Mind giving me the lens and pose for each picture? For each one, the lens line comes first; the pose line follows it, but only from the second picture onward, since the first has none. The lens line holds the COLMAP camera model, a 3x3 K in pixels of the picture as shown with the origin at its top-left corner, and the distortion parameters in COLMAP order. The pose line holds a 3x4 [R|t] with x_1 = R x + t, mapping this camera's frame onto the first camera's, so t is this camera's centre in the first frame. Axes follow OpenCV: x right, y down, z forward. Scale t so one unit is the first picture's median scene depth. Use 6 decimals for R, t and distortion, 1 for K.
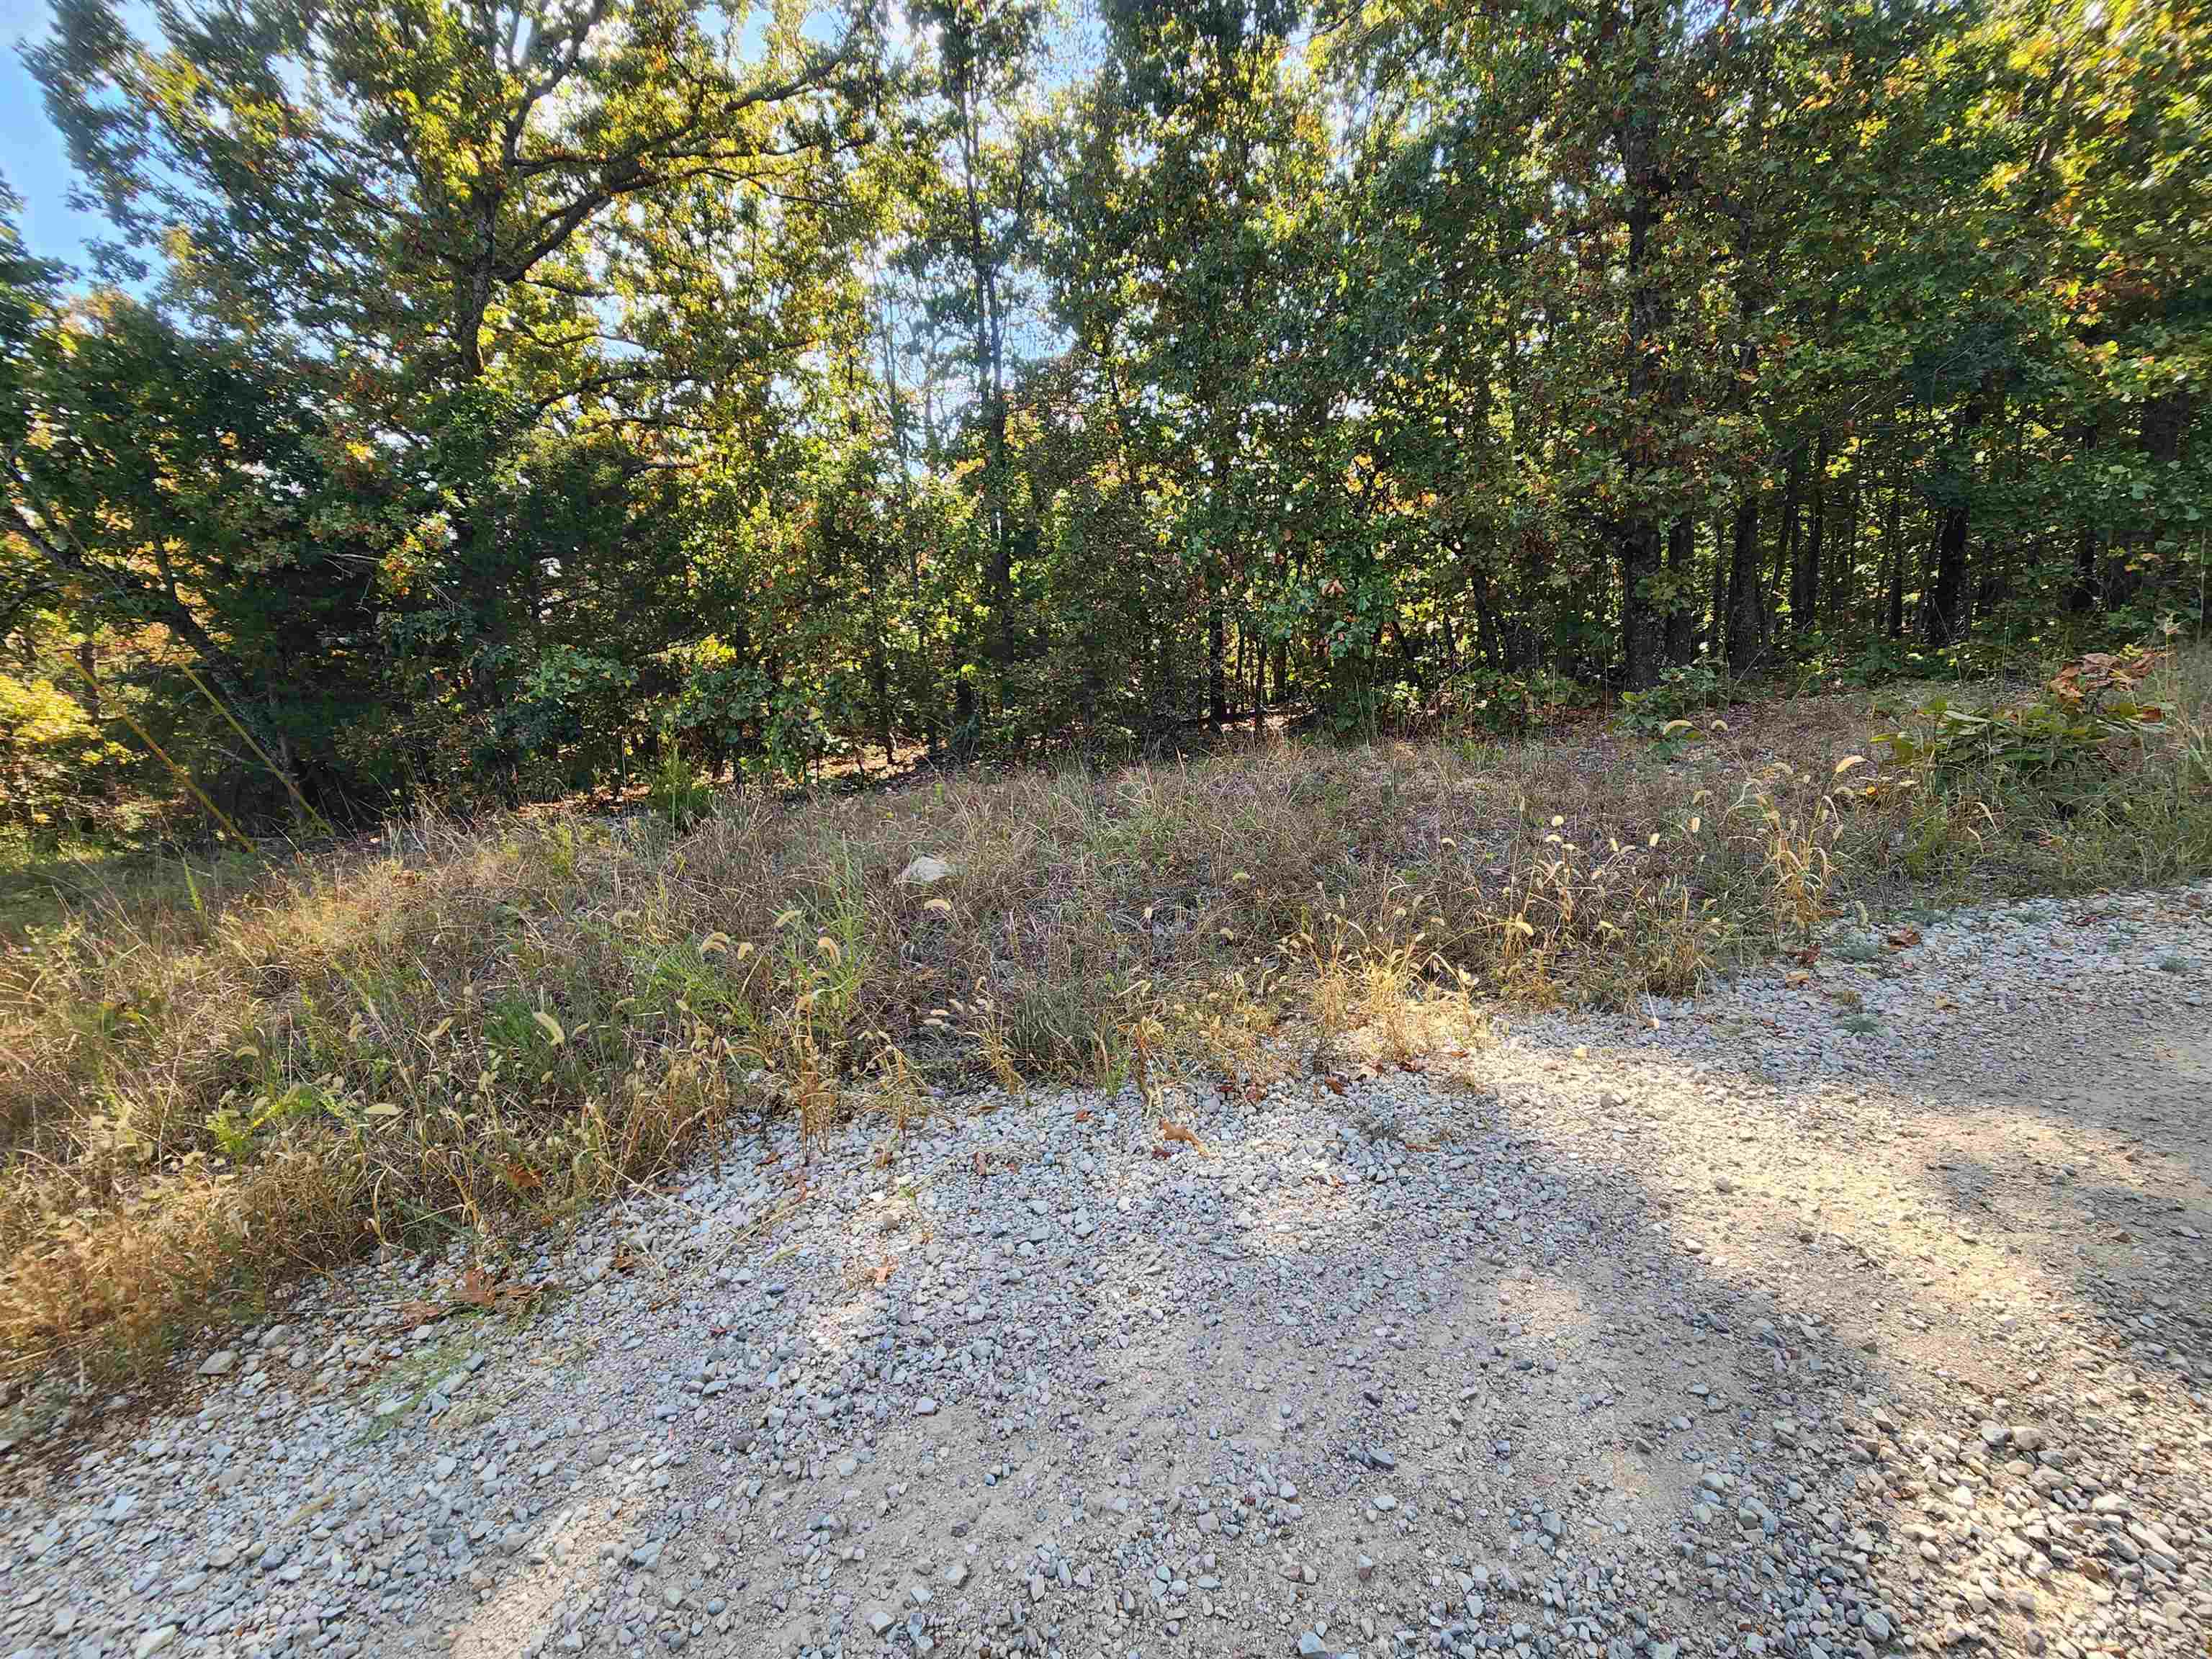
lens RADIAL K [[907.7, 0, 1106.0], [0, 907.7, 829.5], [0, 0, 1]] dist [0.007390, -0.003054]
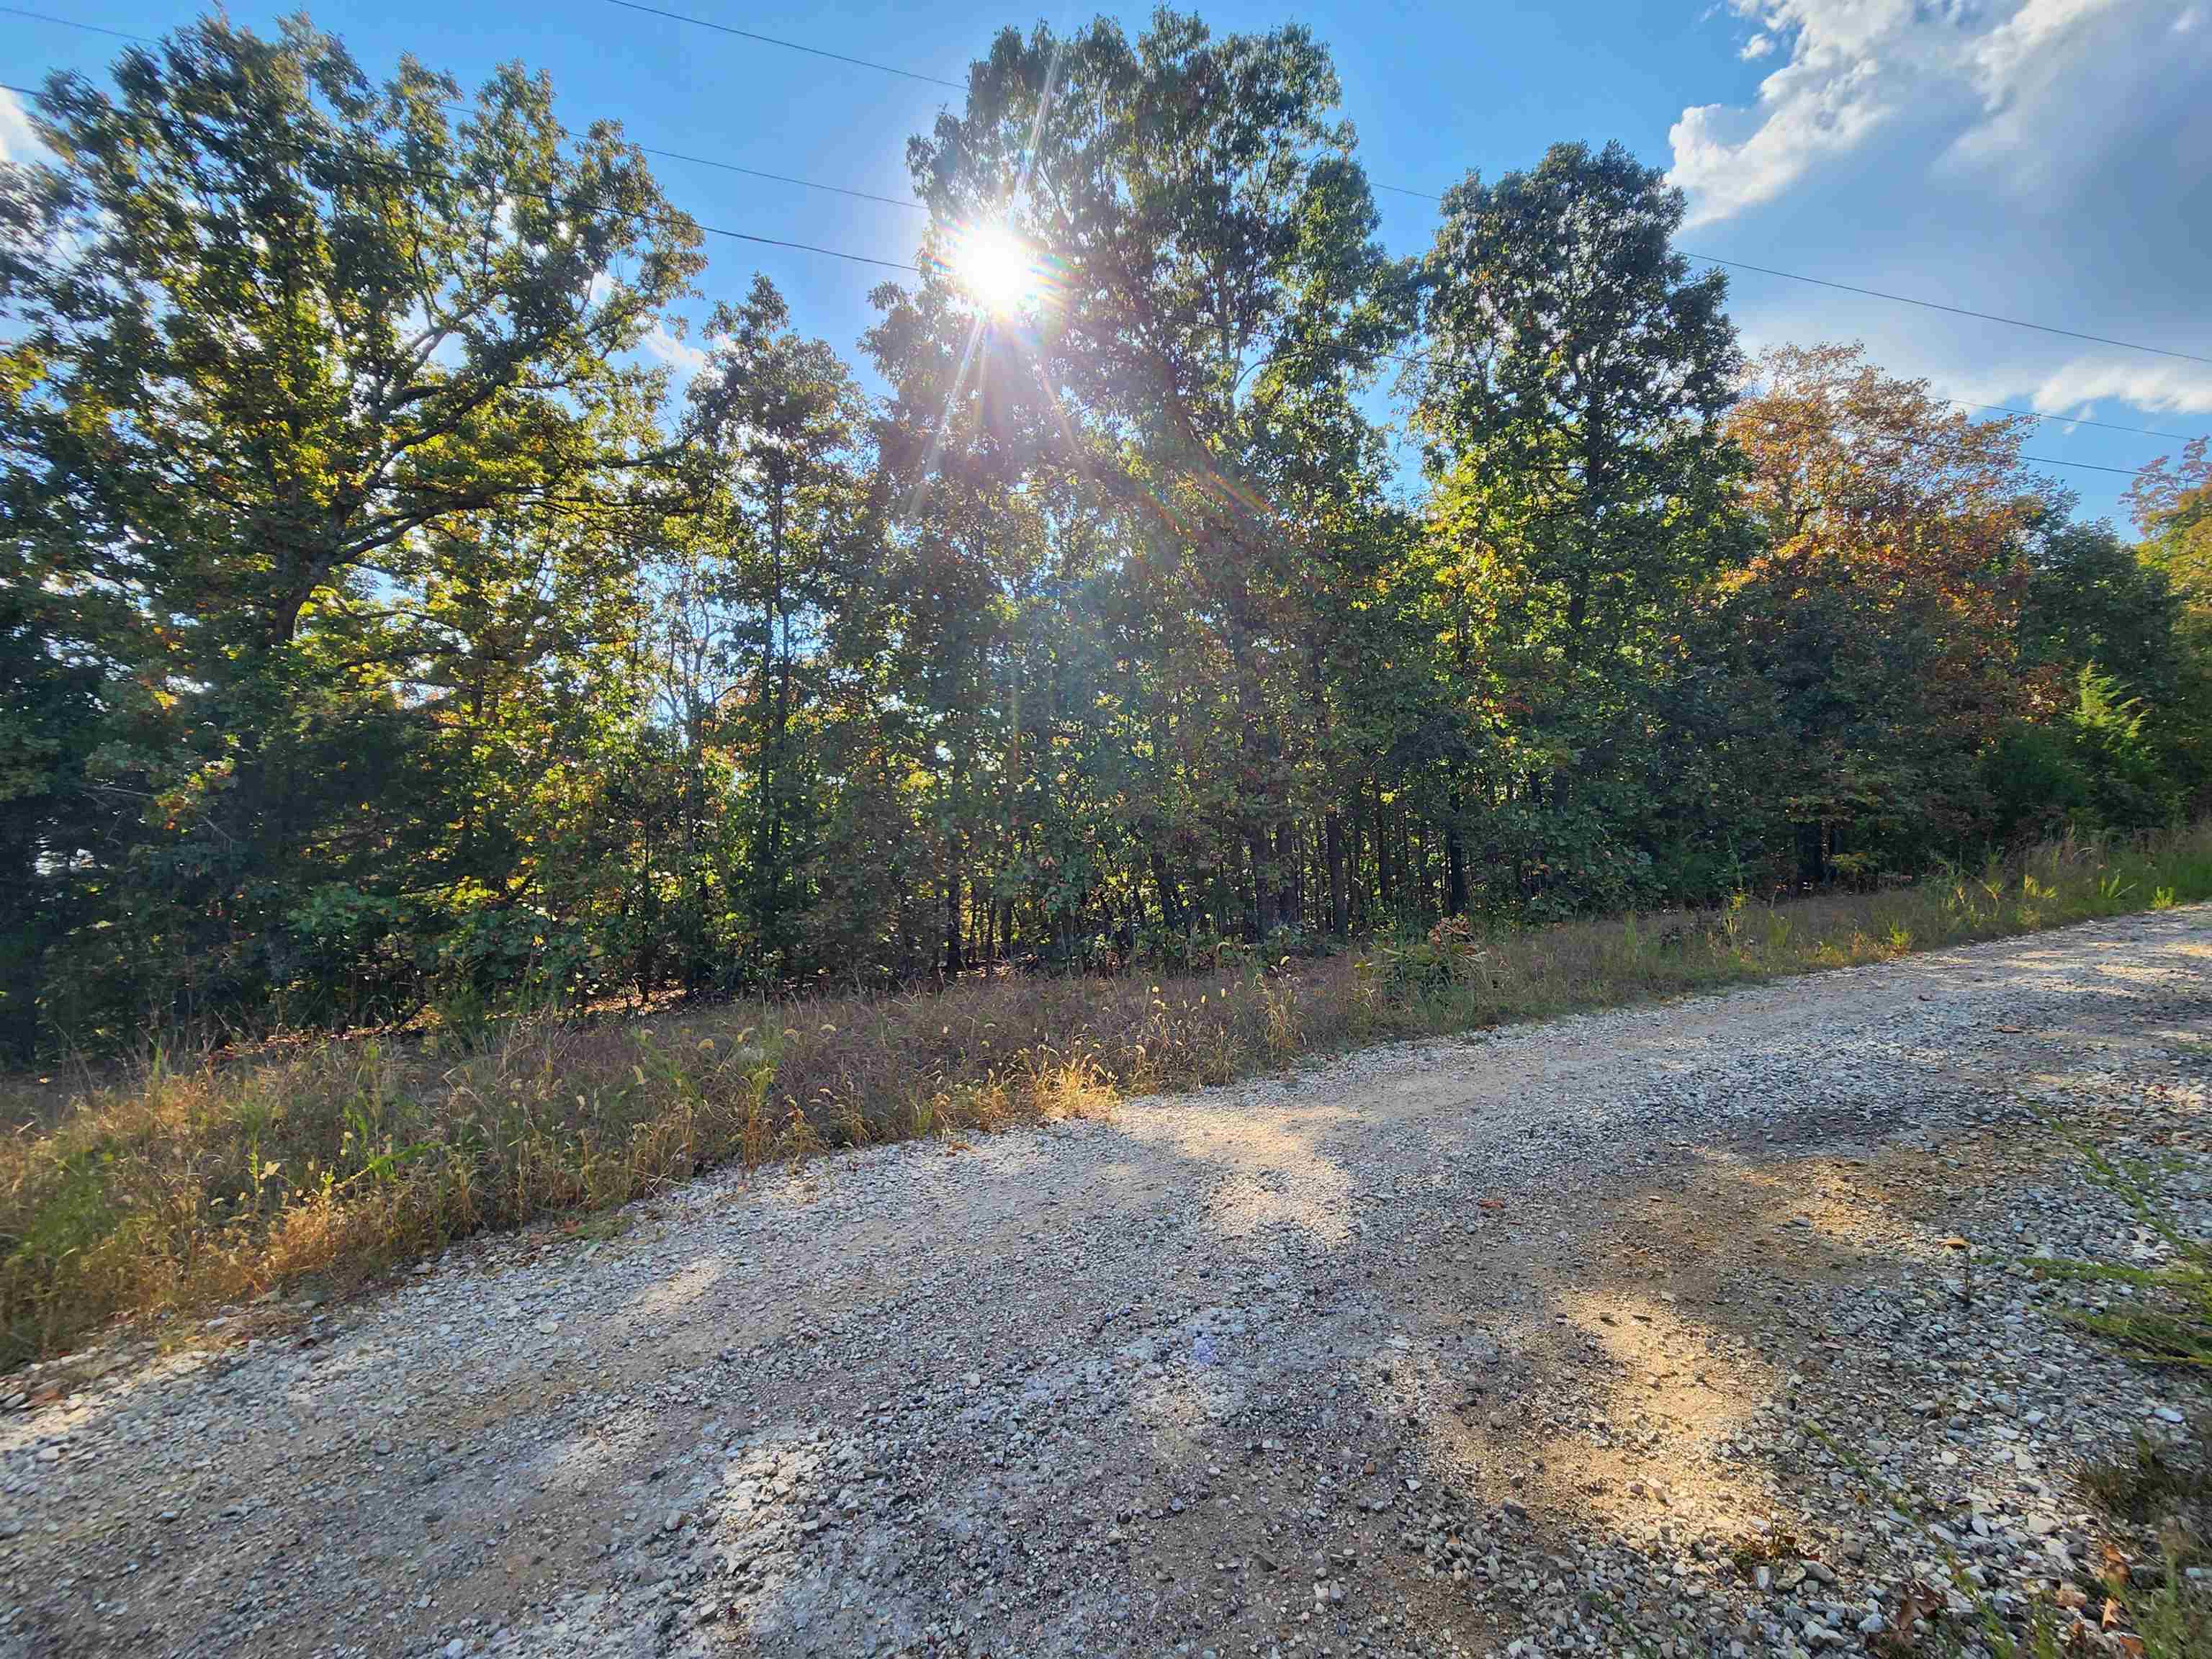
lens RADIAL K [[897.2, 0, 1100.5], [0, 897.2, 830.1], [0, 0, 1]] dist [0.009680, -0.002387]
pose [[0.957626, 0.055314, 0.282654, -0.045199], [0.026880, 0.959937, -0.278925, 0.051810], [-0.286758, 0.274703, 0.917773, -0.216461]]
